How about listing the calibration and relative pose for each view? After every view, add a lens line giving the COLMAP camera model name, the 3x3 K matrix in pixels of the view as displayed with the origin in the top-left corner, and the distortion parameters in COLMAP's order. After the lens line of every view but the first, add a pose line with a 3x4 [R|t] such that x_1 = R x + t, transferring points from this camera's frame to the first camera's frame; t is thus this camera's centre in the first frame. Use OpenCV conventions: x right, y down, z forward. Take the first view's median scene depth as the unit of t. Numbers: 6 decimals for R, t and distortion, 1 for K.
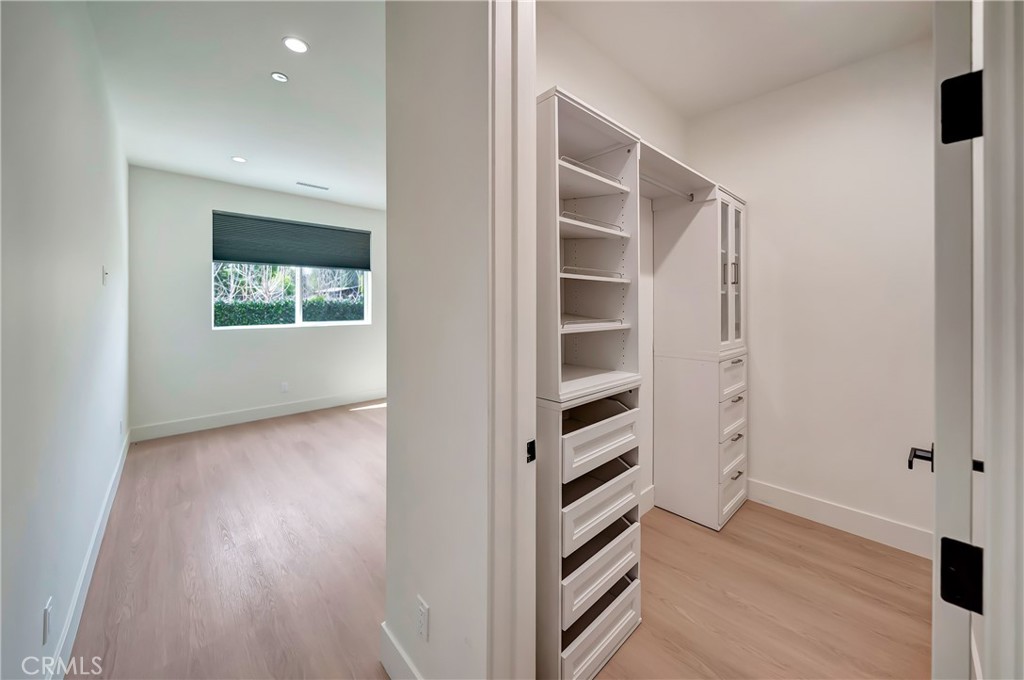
lens RADIAL K [[370.3, 0, 510.6], [0, 370.3, 303.1], [0, 0, 1]] dist [-0.000996, -0.000060]
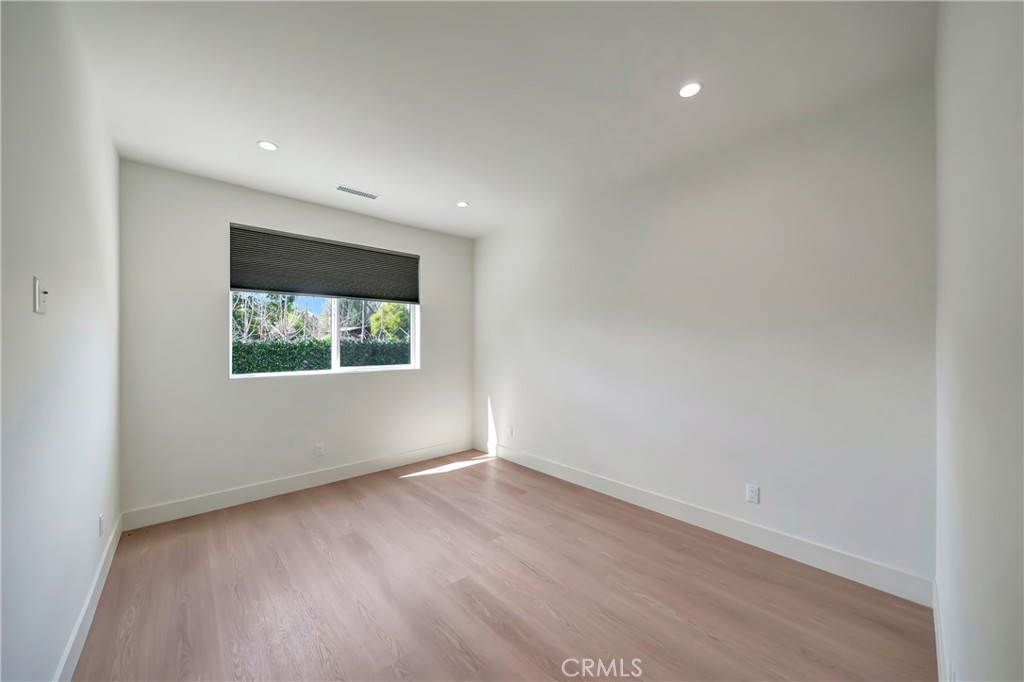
lens RADIAL K [[364.3, 0, 509.4], [0, 364.3, 343.4], [0, 0, 1]] dist [-0.001215, -0.000208]
pose [[0.999895, 0.000823, -0.014490, -0.185778], [-0.000805, 0.999999, 0.001300, -0.001370], [0.014491, -0.001288, 0.999894, 0.218035]]
